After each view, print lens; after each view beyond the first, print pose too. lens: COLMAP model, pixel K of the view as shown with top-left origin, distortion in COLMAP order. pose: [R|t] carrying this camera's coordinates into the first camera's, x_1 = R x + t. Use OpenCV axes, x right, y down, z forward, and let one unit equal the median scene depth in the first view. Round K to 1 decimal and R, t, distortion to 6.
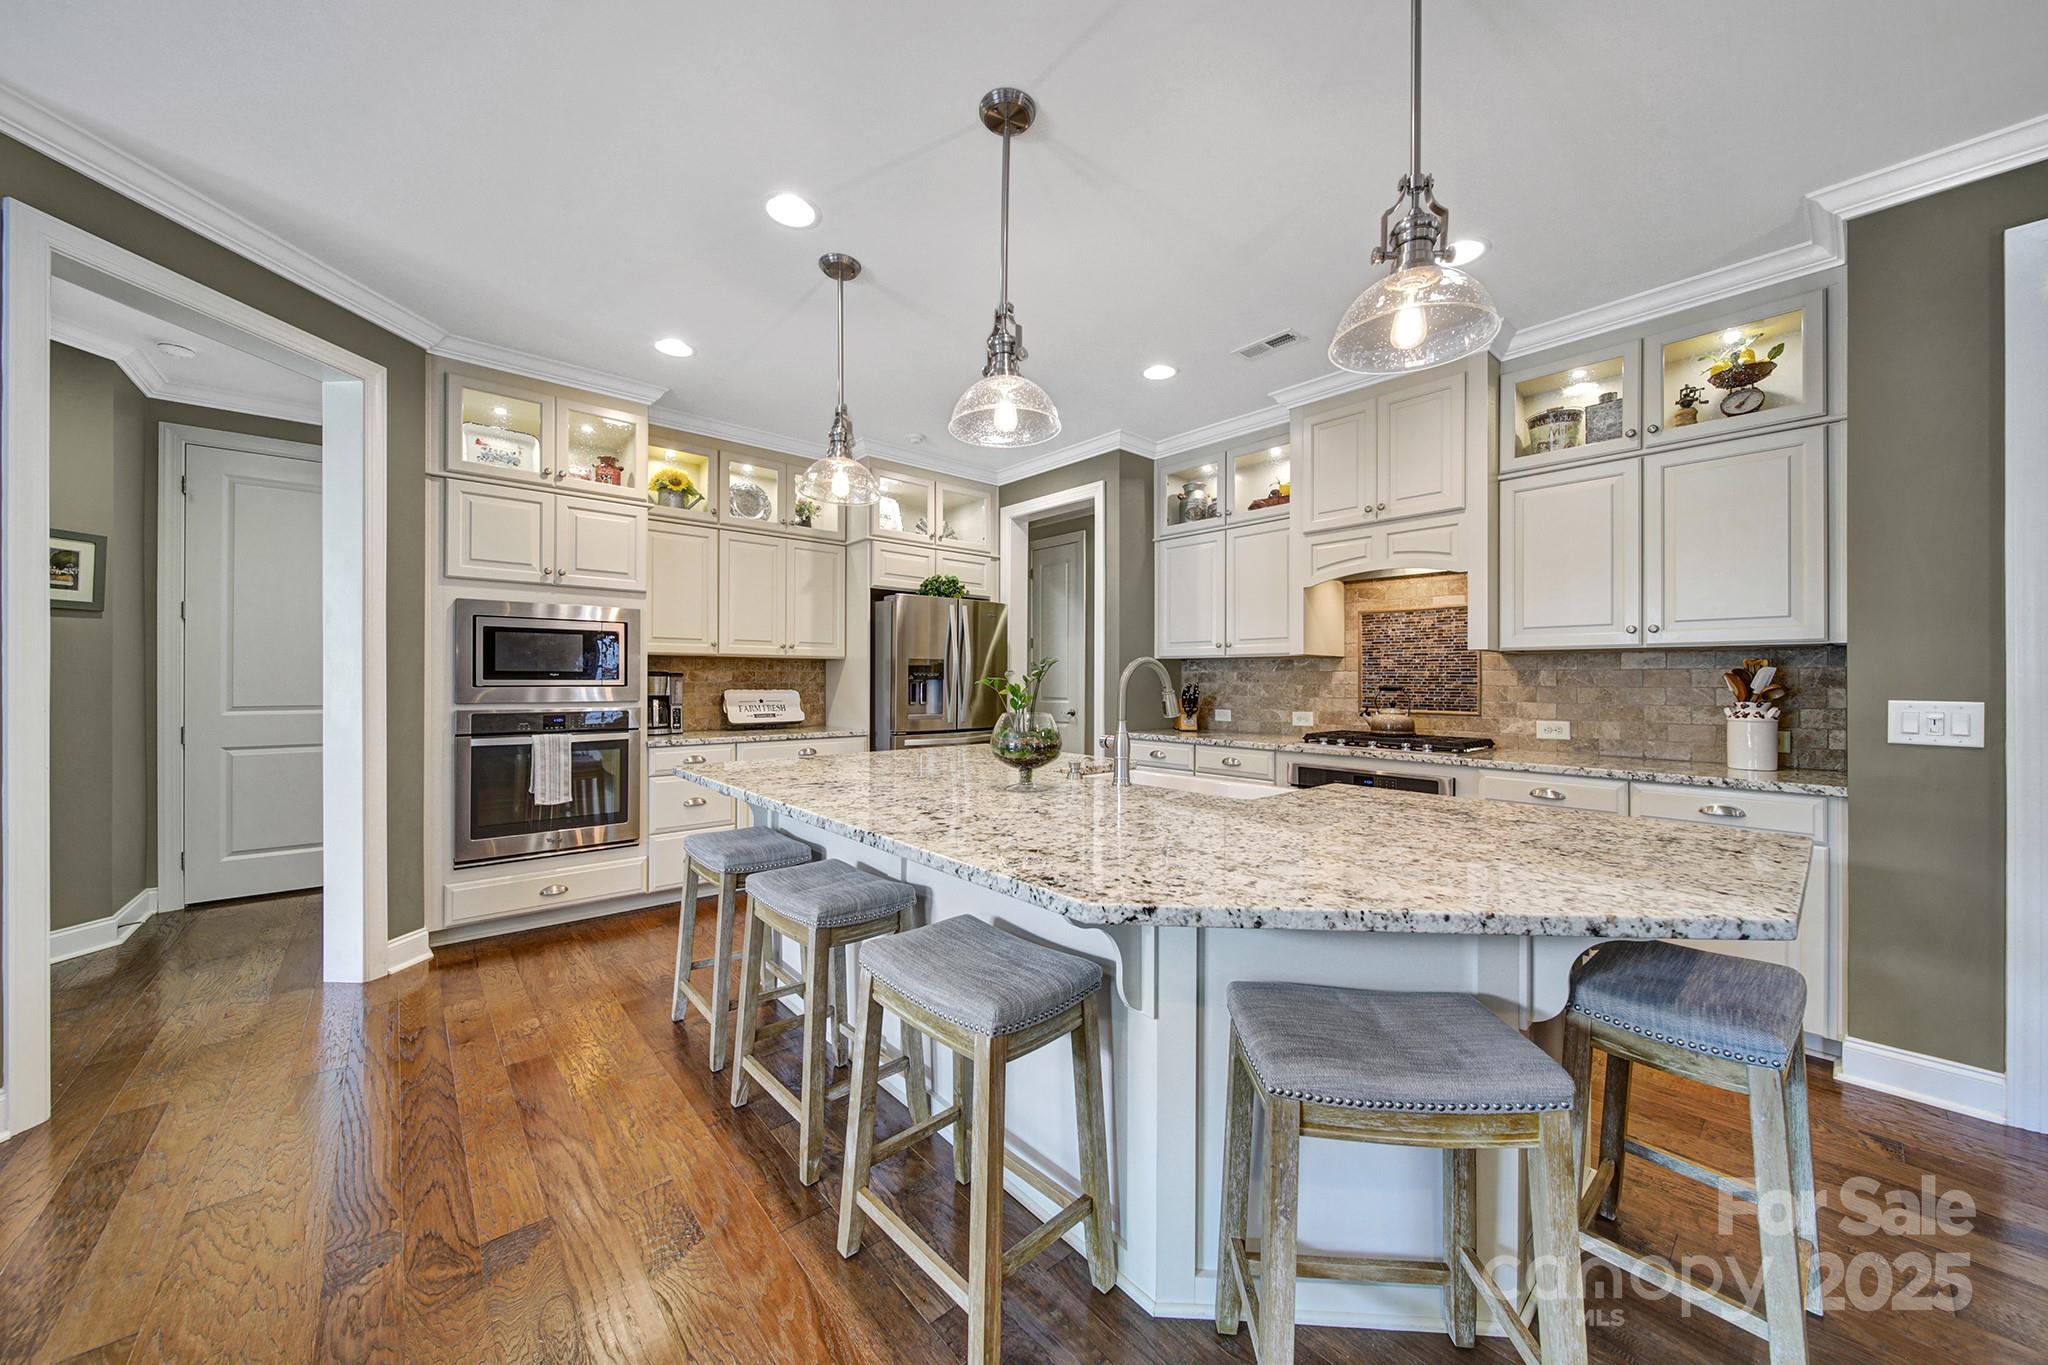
lens RADIAL K [[722.2, 0, 1028.5], [0, 722.2, 681.3], [0, 0, 1]] dist [-0.004037, -0.000130]
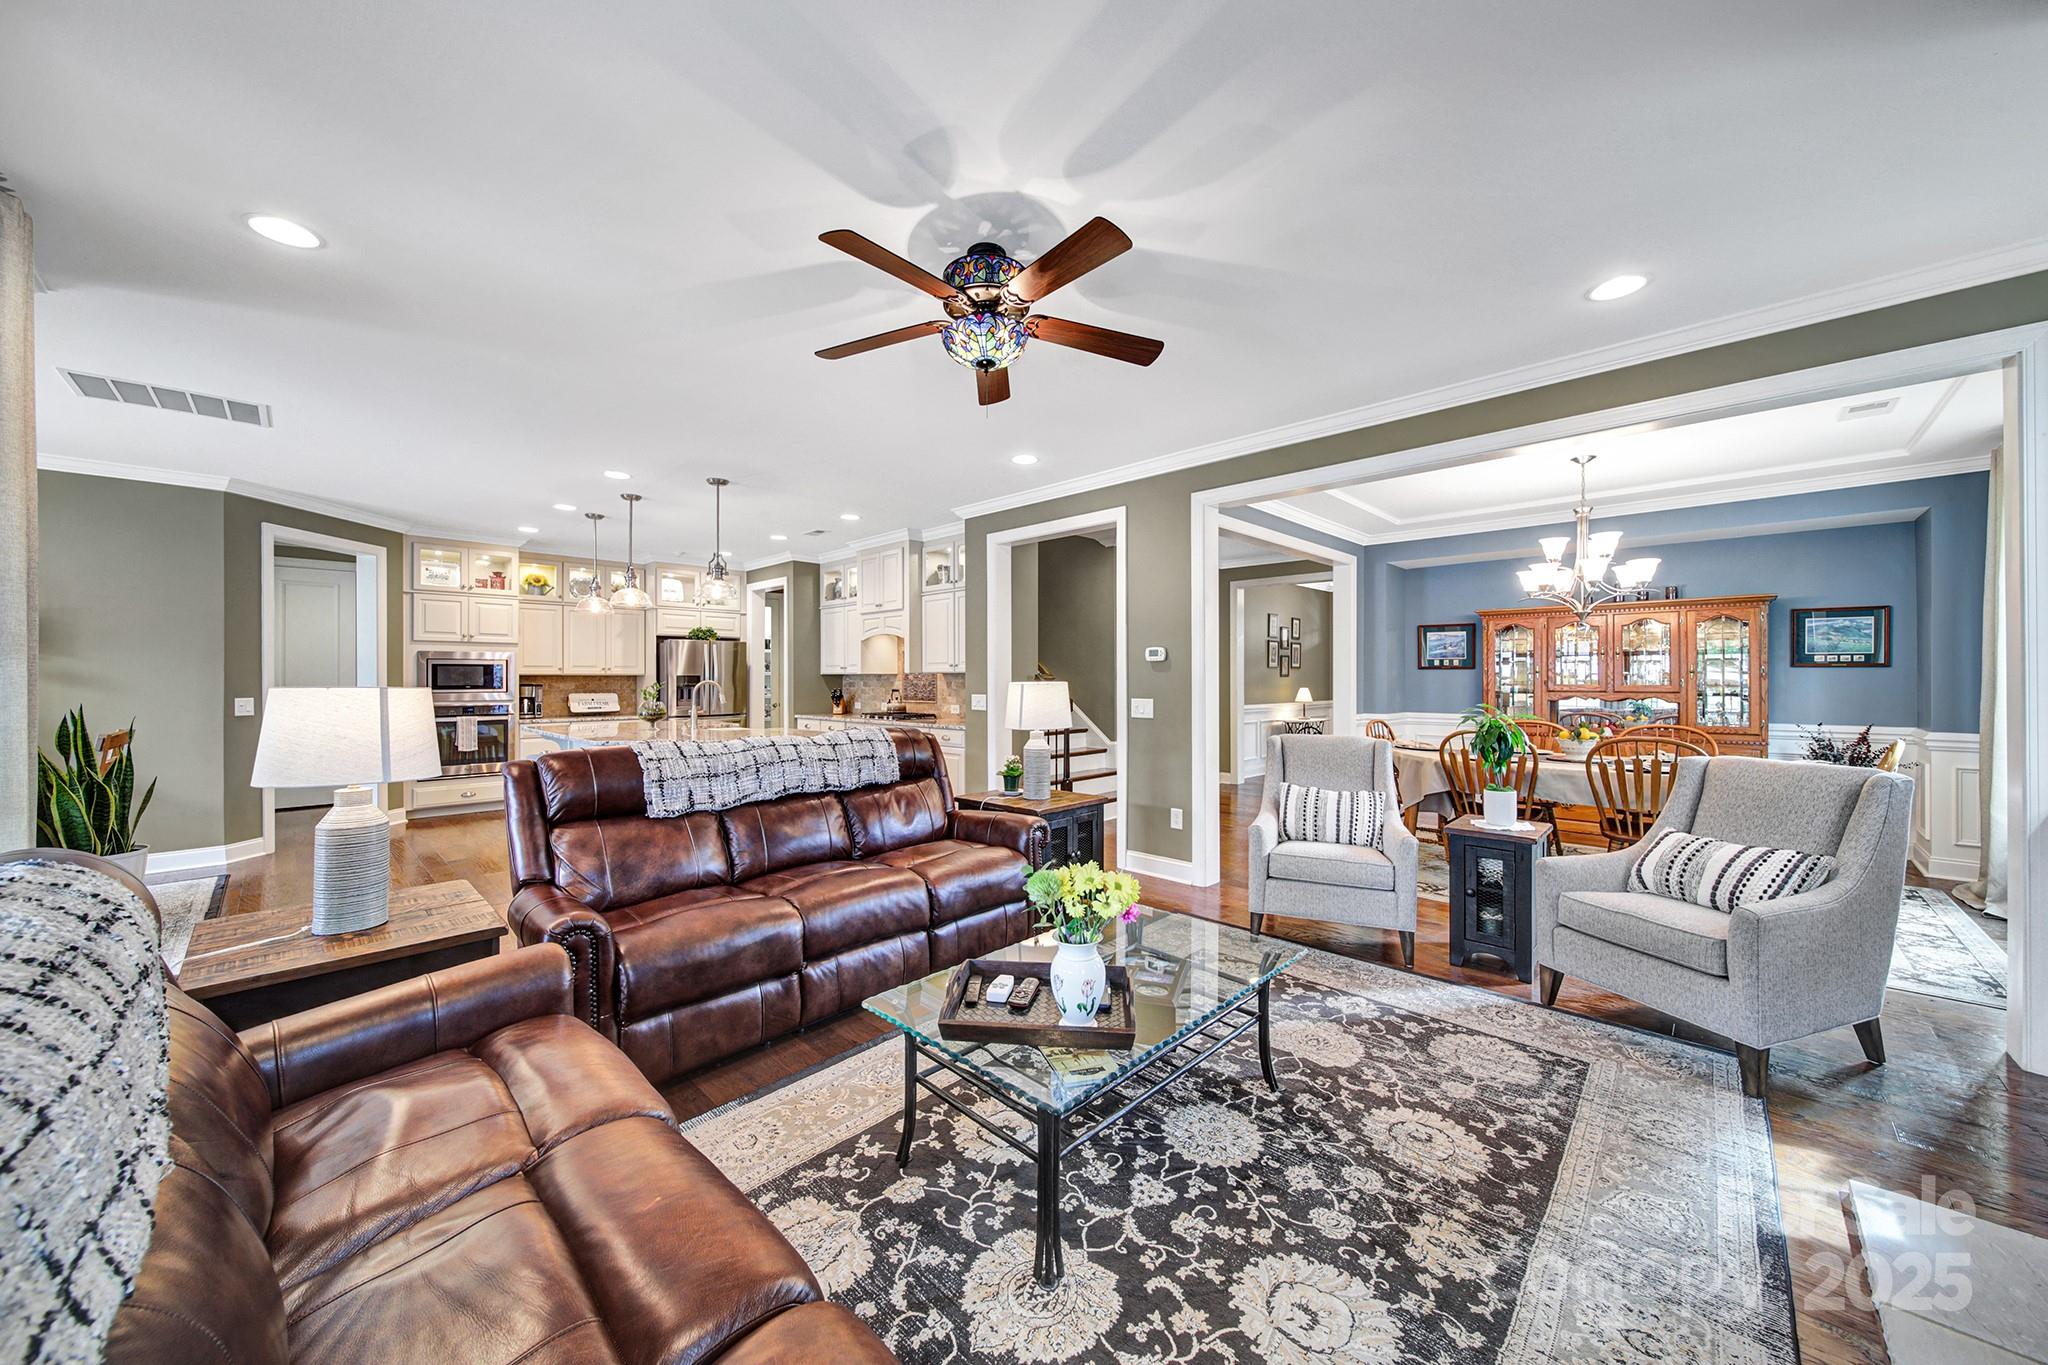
lens RADIAL K [[722.2, 0, 1028.6], [0, 722.2, 679.8], [0, 0, 1]] dist [-0.004037, -0.000130]
pose [[0.996804, -0.007111, 0.079567, 0.690591], [0.007304, 0.999971, -0.002131, -0.012209], [-0.079550, 0.002705, 0.996827, -1.051659]]
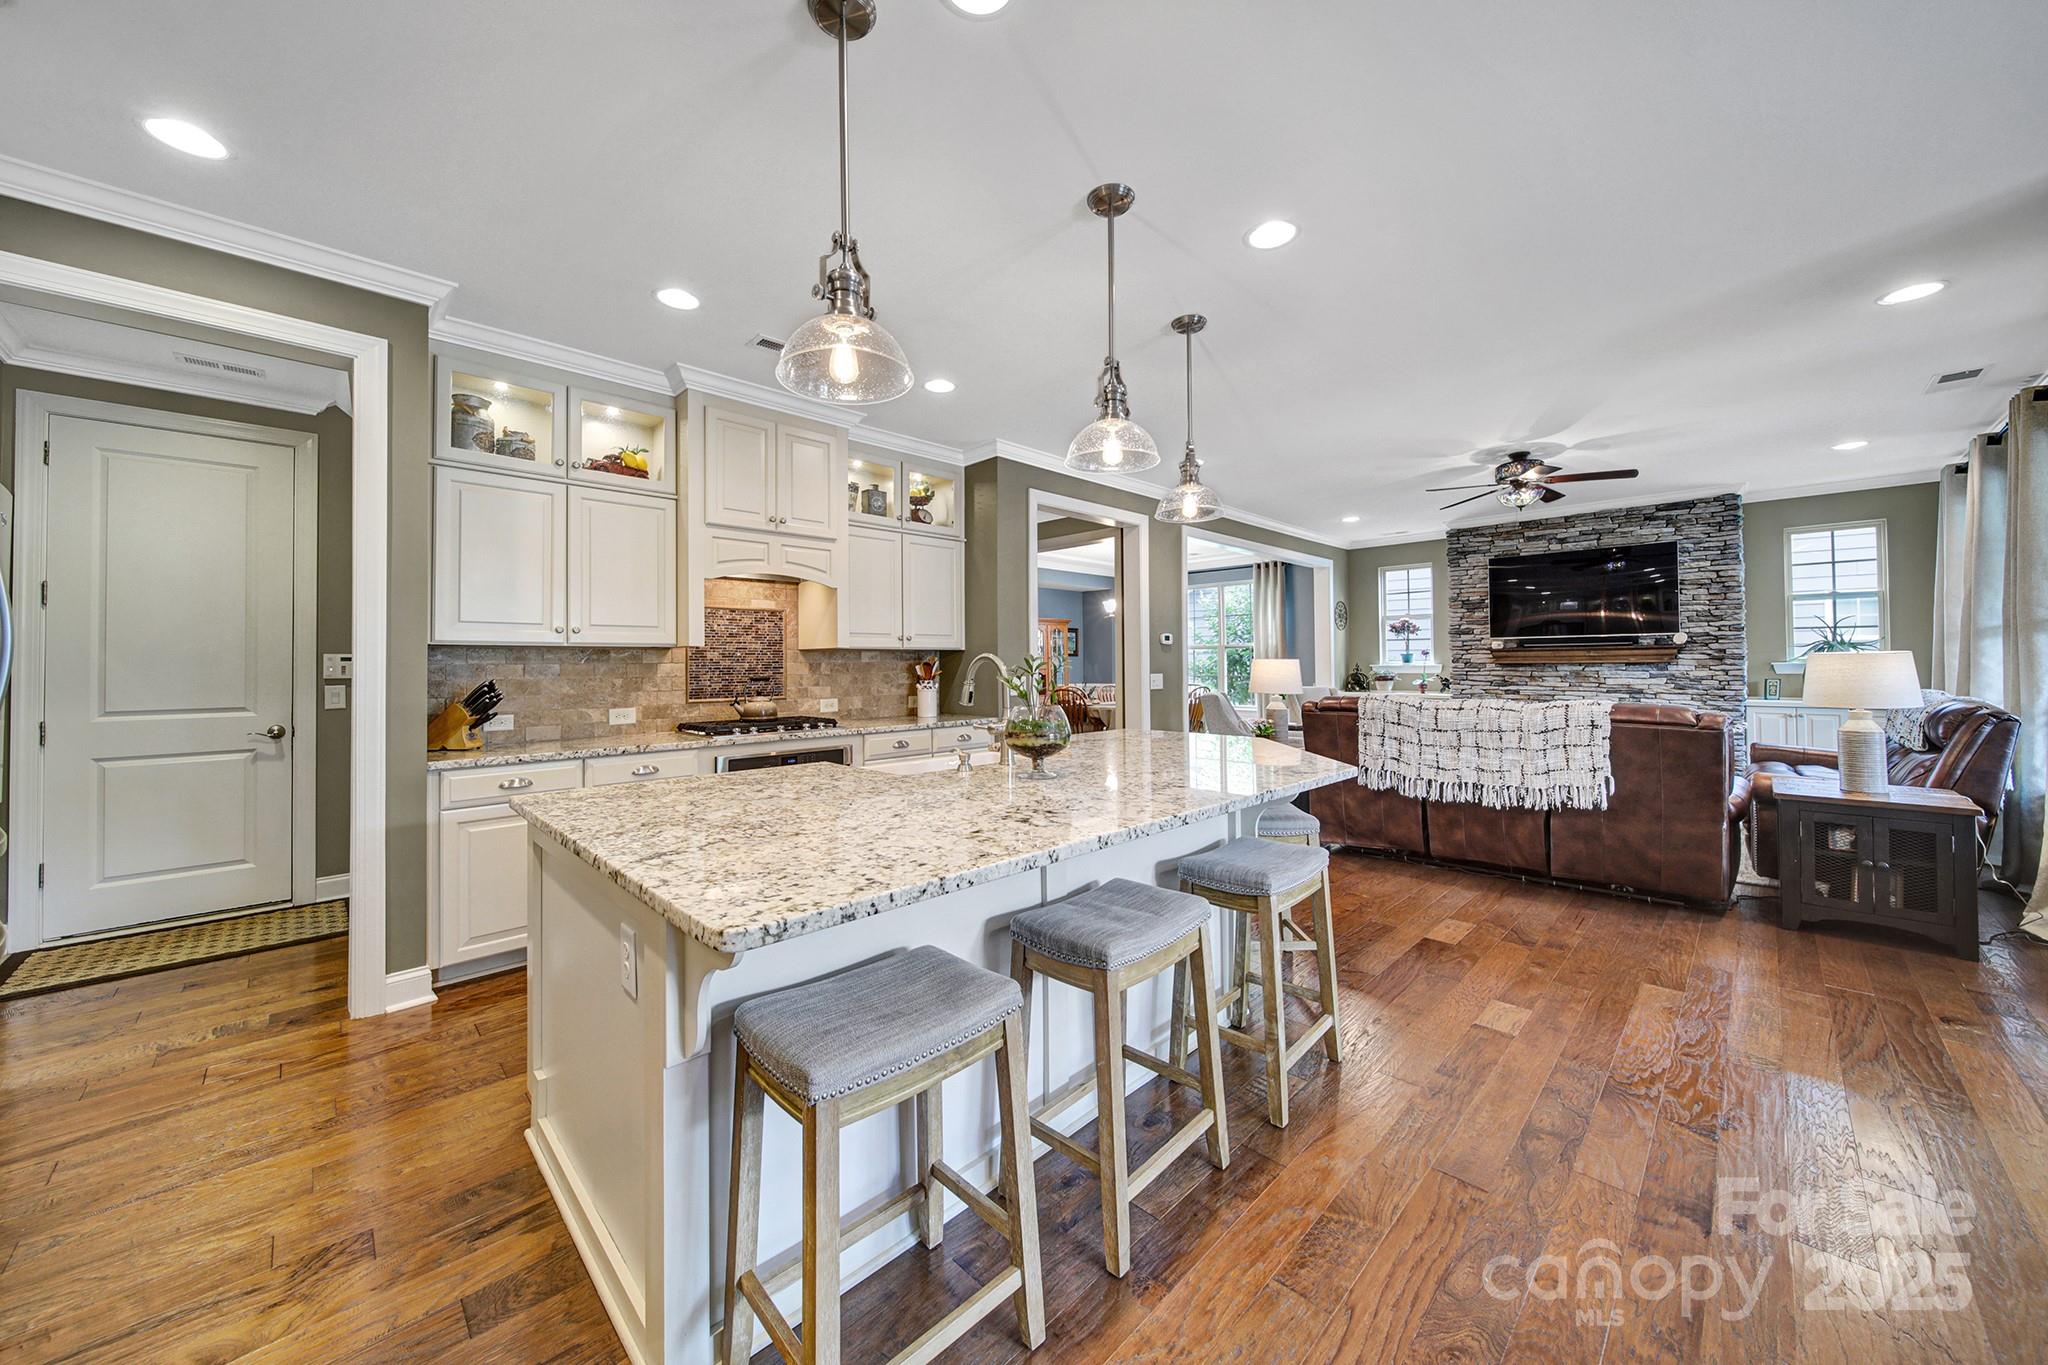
lens RADIAL K [[722.2, 0, 1026.4], [0, 722.2, 652.0], [0, 0, 1]] dist [-0.004037, -0.000130]
pose [[-0.054306, 0.013190, 0.998437, -0.617697], [0.012466, 0.999844, -0.012531, -0.011928], [-0.998446, 0.011766, -0.054462, 0.617784]]
